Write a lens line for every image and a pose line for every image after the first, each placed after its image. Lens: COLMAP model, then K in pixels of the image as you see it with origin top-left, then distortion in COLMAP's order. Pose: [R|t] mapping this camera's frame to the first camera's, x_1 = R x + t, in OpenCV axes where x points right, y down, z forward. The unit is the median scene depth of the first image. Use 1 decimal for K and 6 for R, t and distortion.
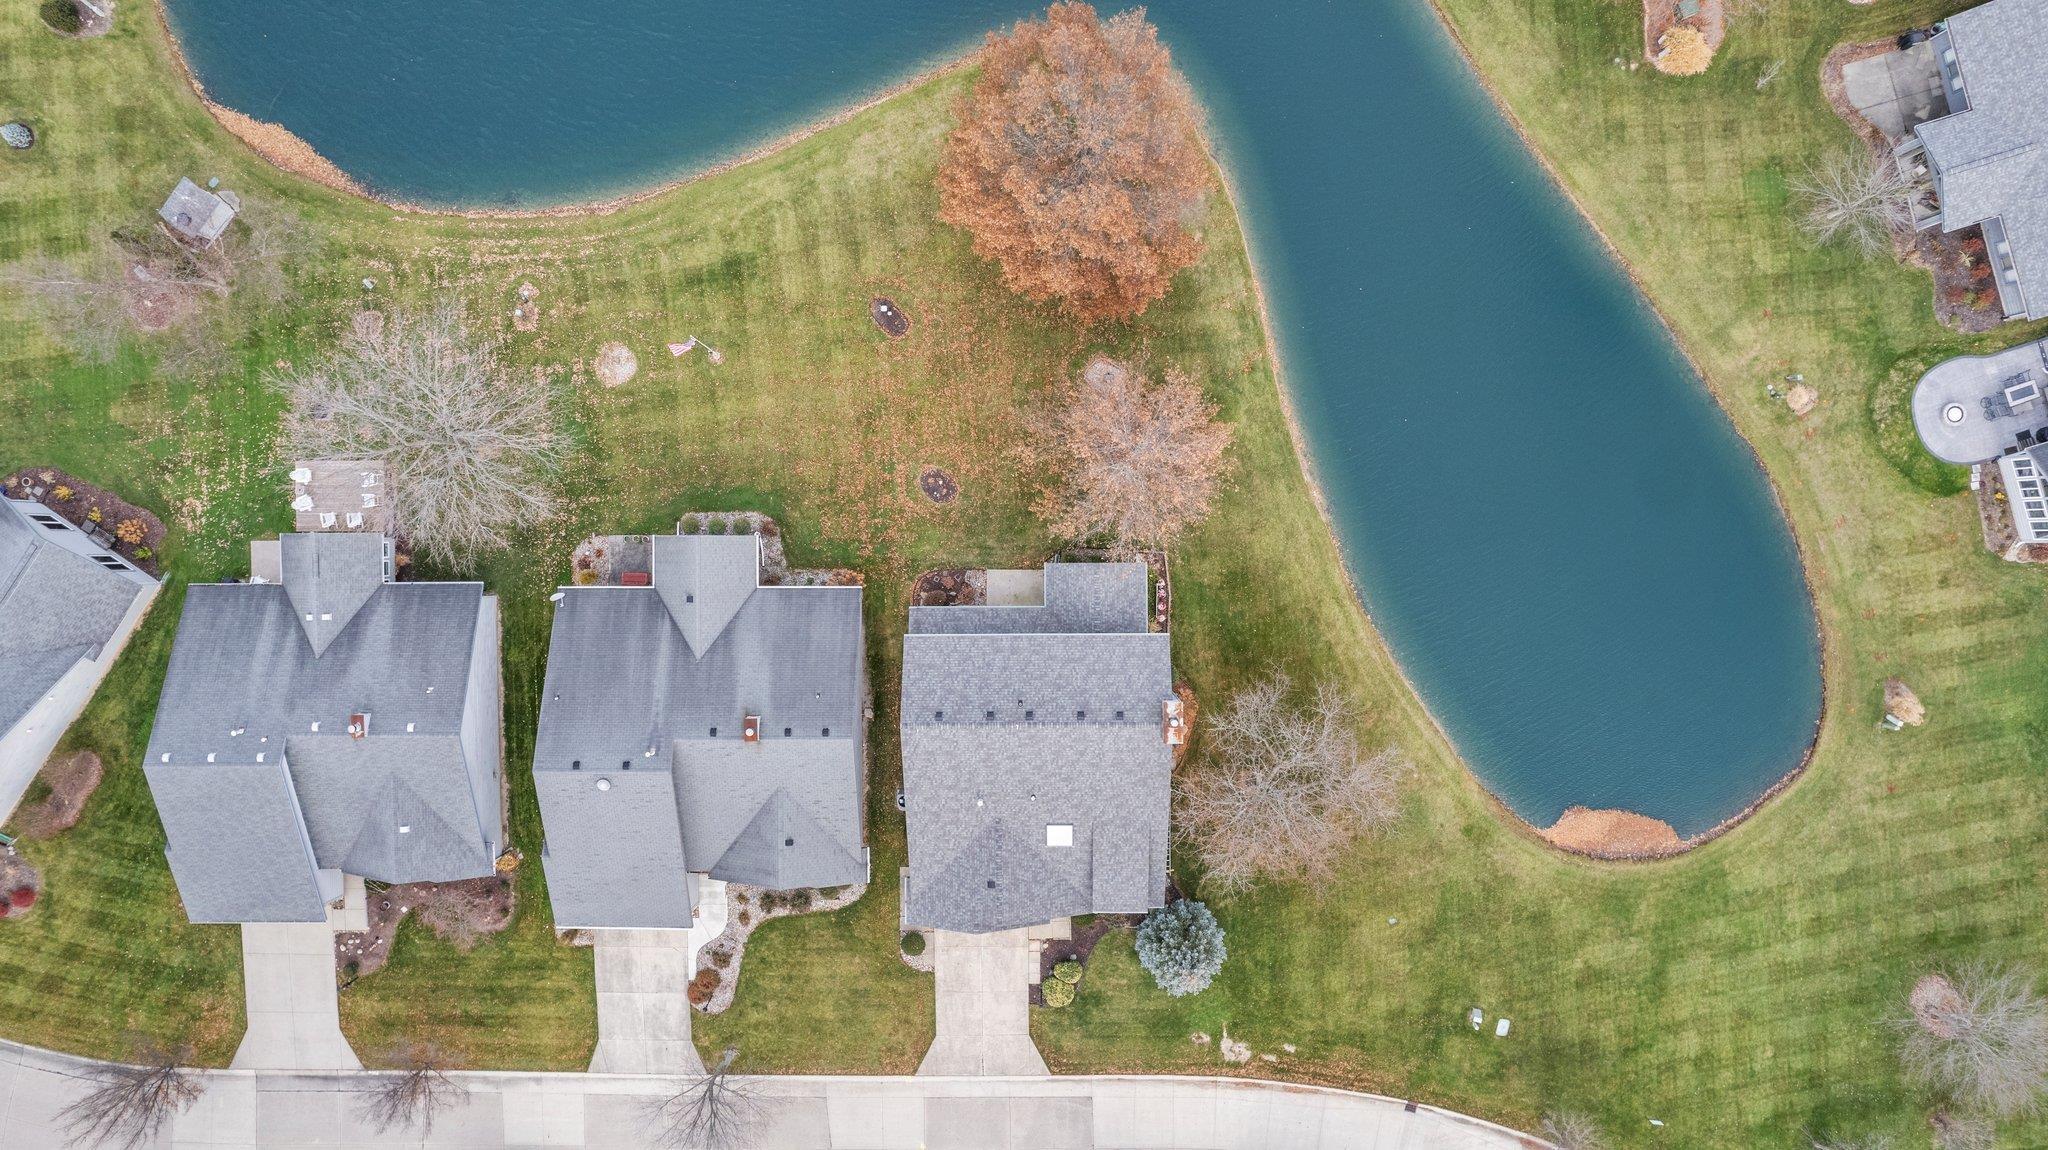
lens RADIAL K [[1323.5, 0, 1032.1], [0, 1323.5, 581.1], [0, 0, 1]] dist [-0.096281, 0.091160]
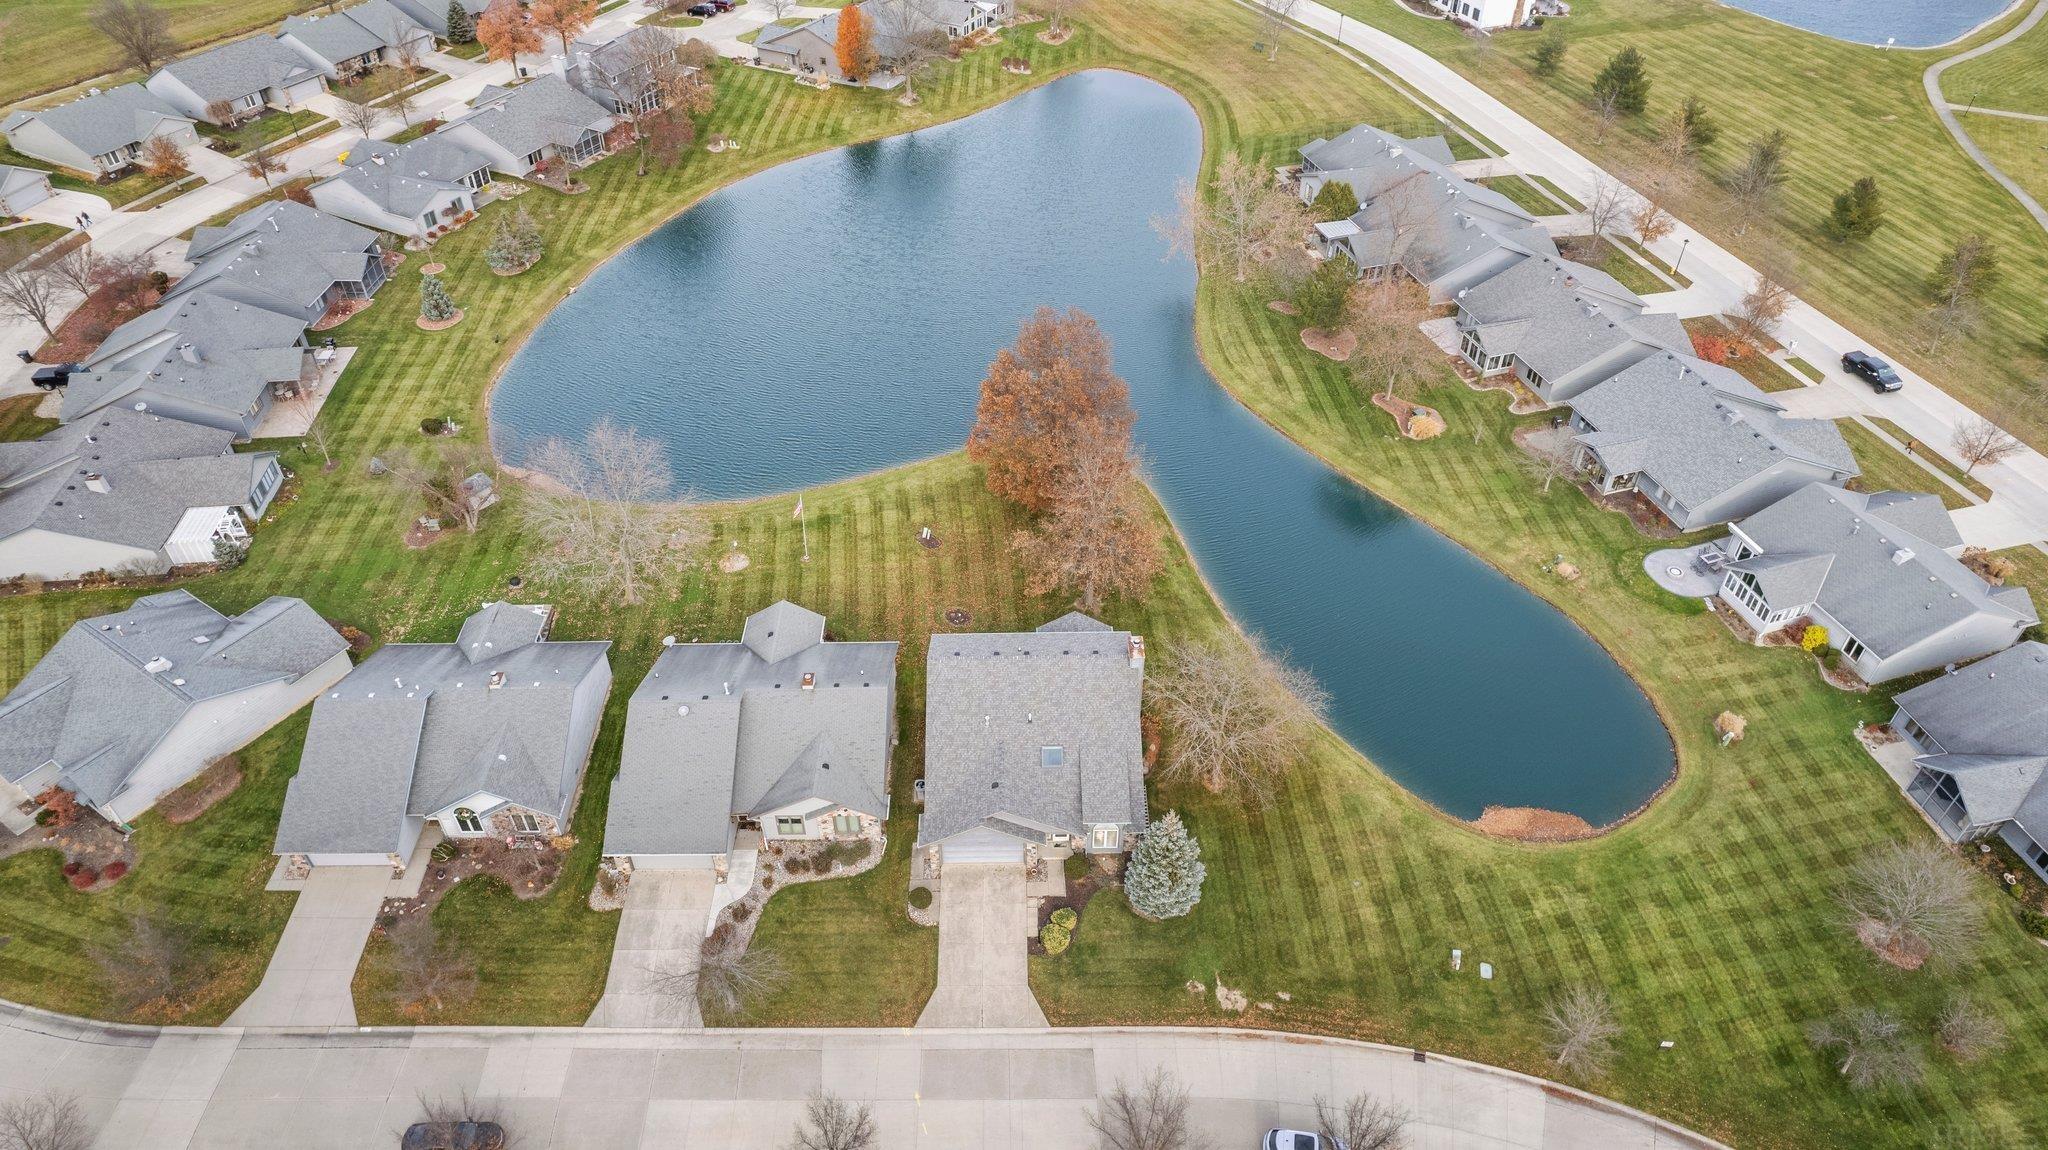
lens RADIAL K [[1323.5, 0, 1032.1], [0, 1323.5, 581.1], [0, 0, 1]] dist [-0.096281, 0.091160]
pose [[0.999907, -0.001556, 0.013552, -0.012676], [0.011533, 0.626976, -0.778953, 0.955966], [-0.007285, 0.779037, 0.626935, 0.111088]]
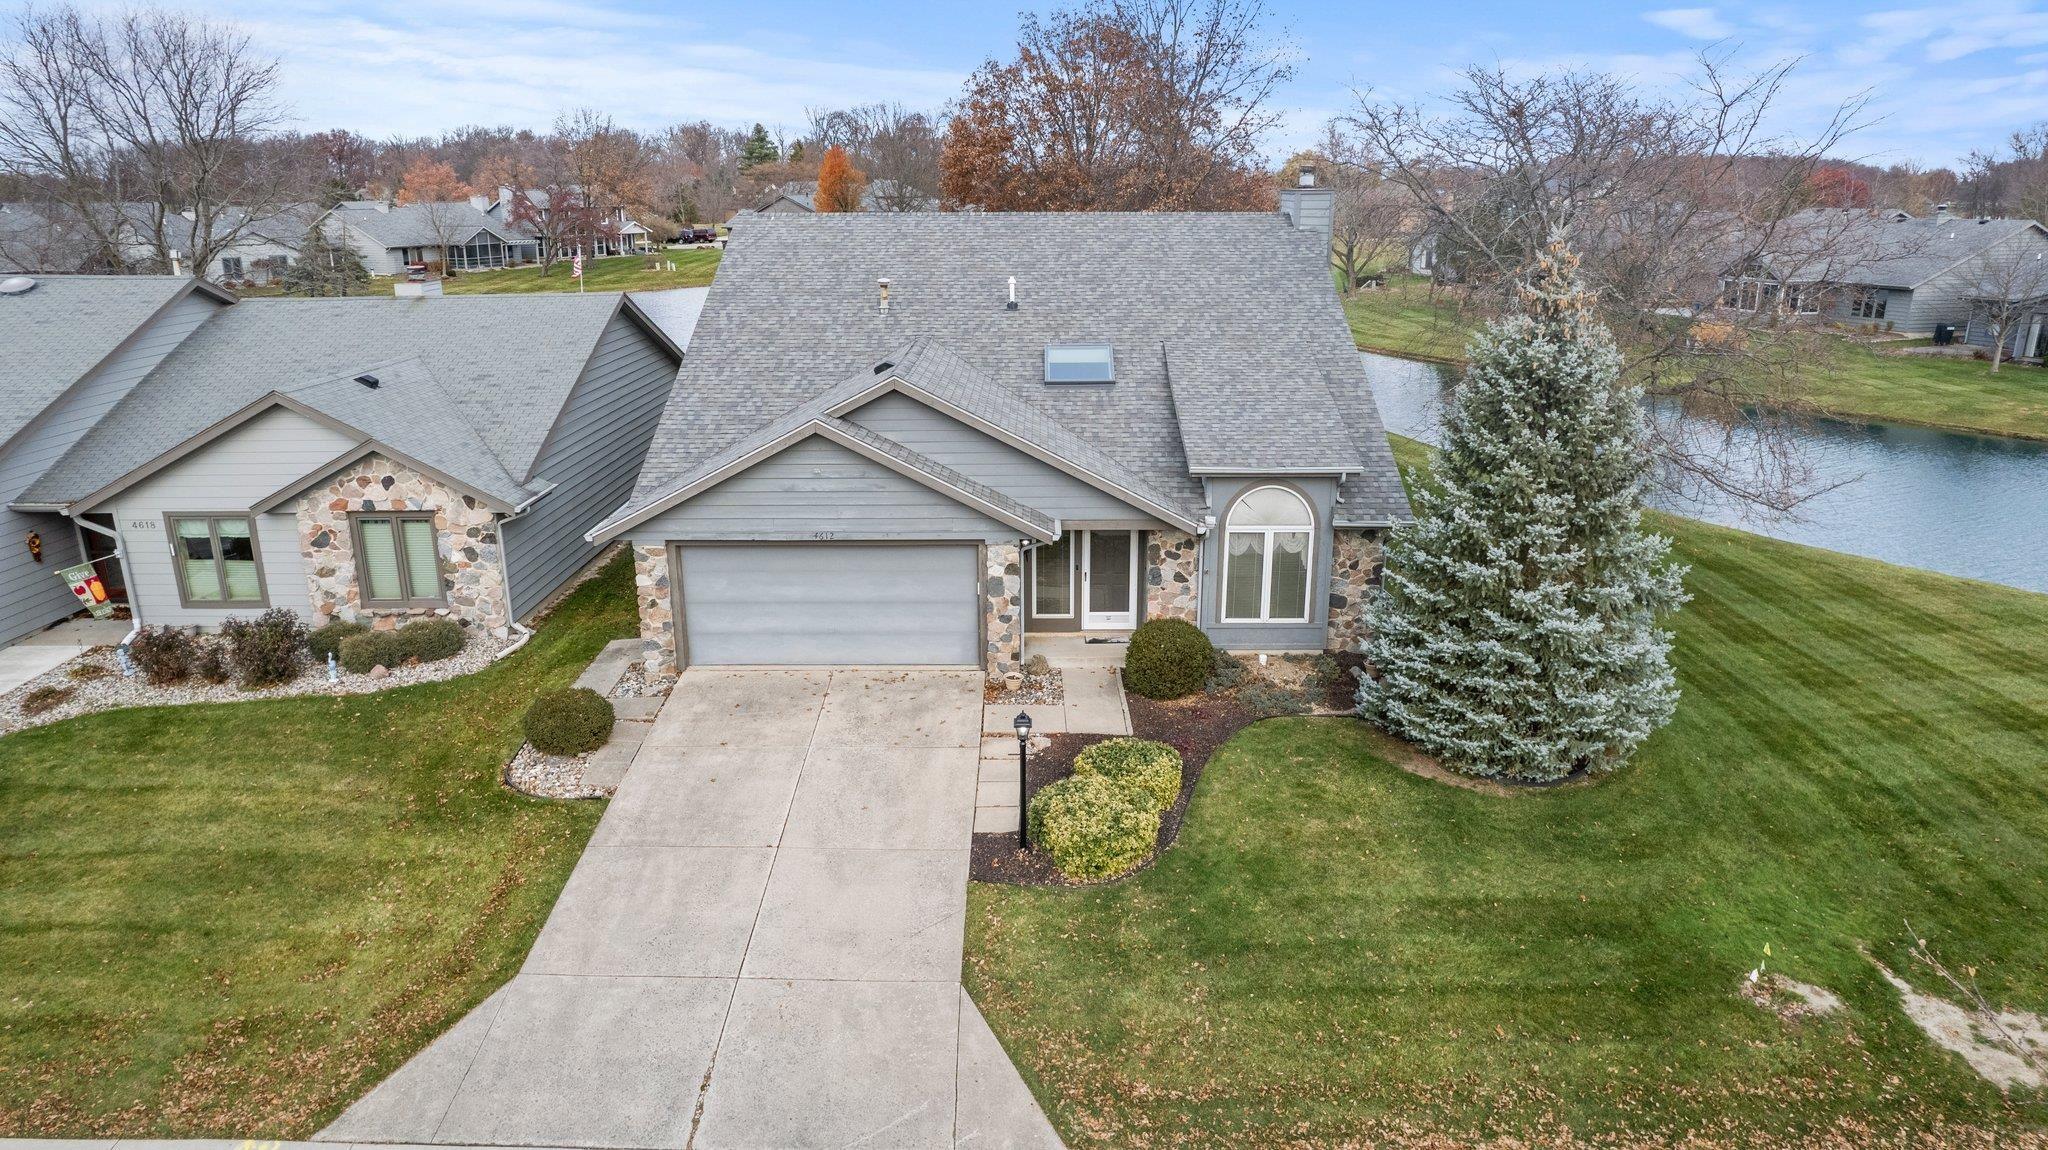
lens RADIAL K [[1323.5, 0, 1032.1], [0, 1323.5, 581.1], [0, 0, 1]] dist [-0.096281, 0.091160]
pose [[0.999936, 0.009022, -0.006857, 0.009721], [-0.008954, 0.258085, -0.966081, 0.534637], [-0.006946, 0.966080, 0.258149, 0.892320]]
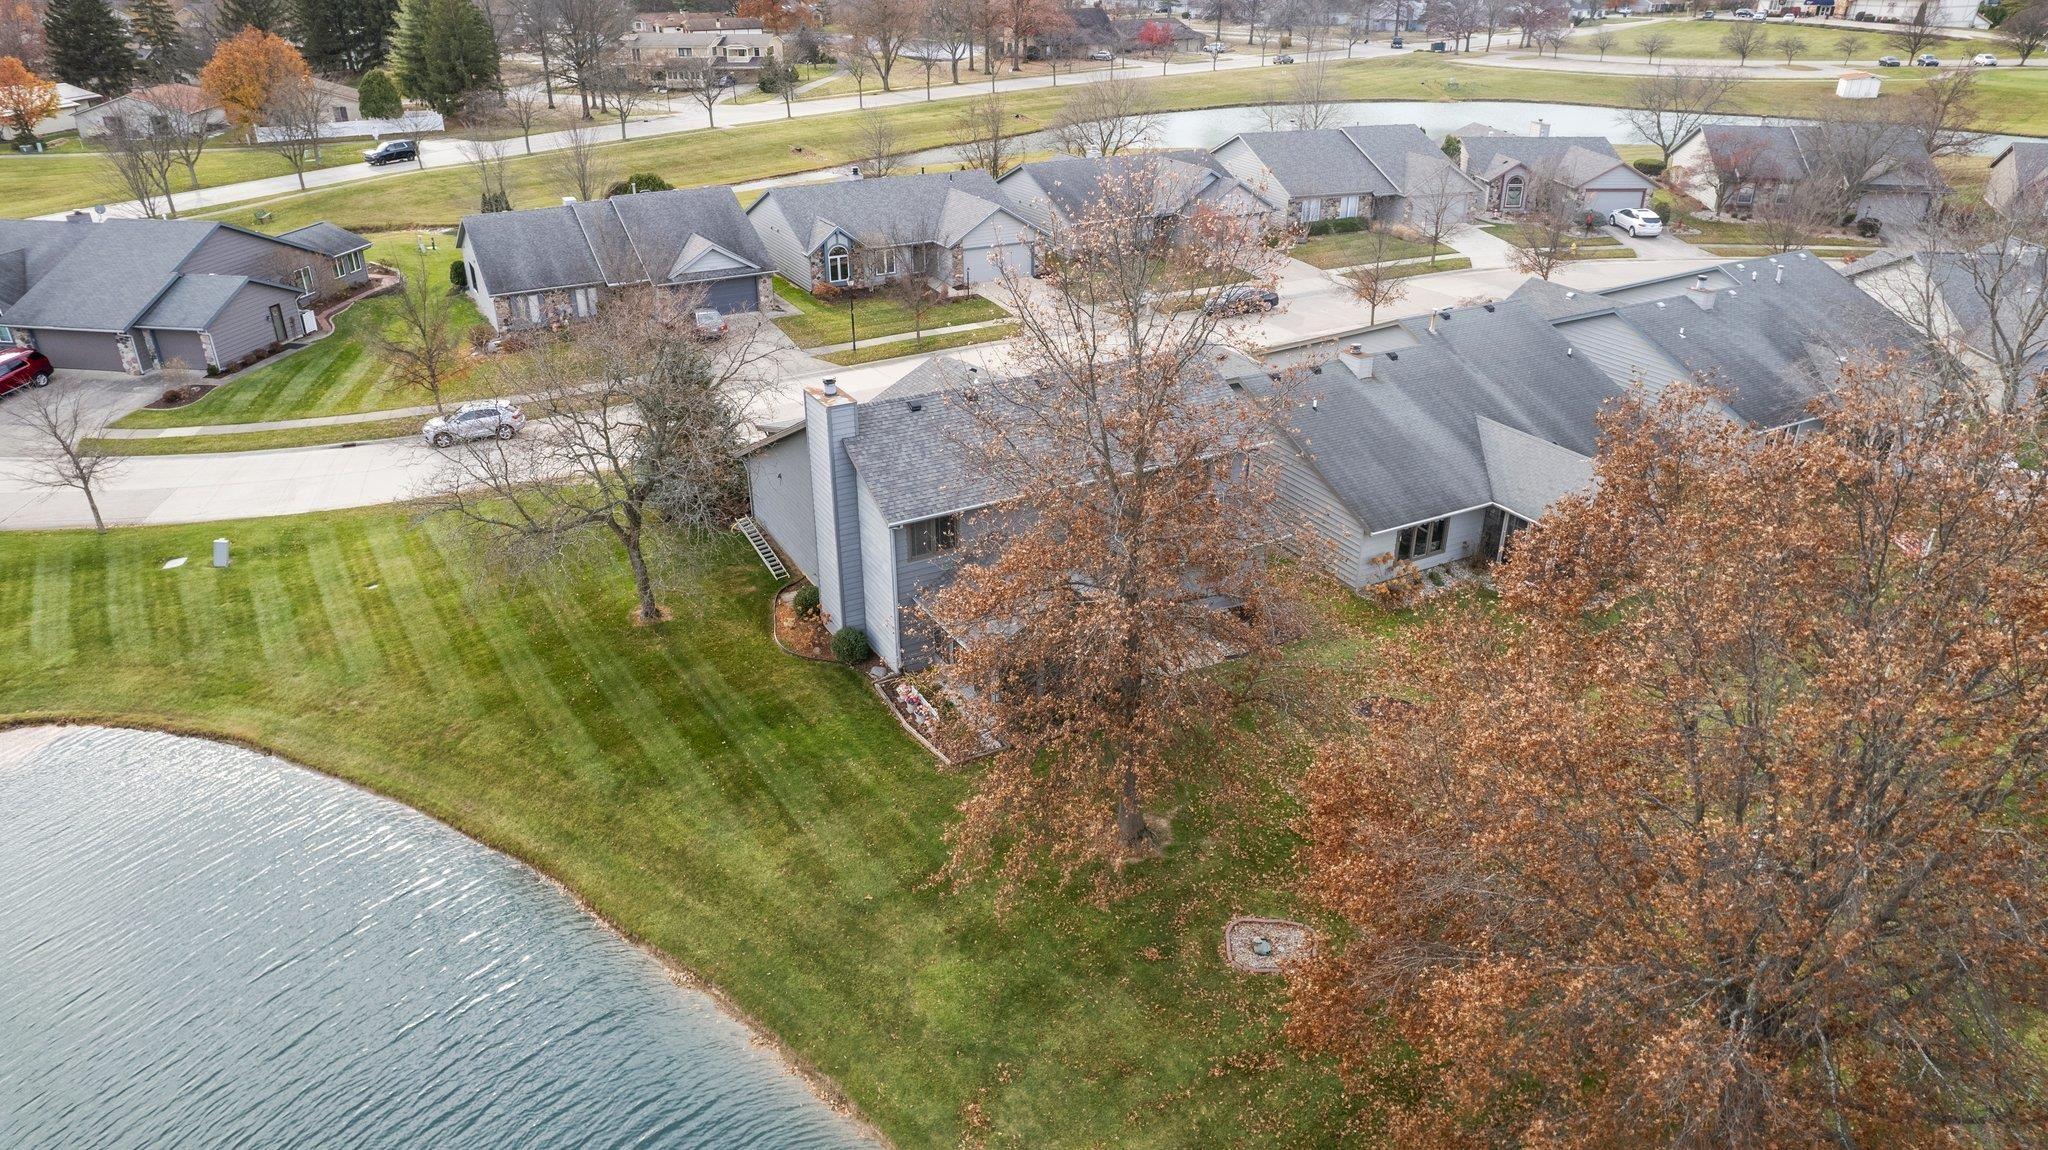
lens RADIAL K [[1323.5, 0, 1032.1], [0, 1323.5, 581.1], [0, 0, 1]] dist [-0.096281, 0.091160]
pose [[-0.868934, 0.223347, -0.441668, 0.272765], [-0.494737, -0.416810, 0.762564, -0.375171], [-0.013775, 0.881127, 0.472679, 0.695579]]
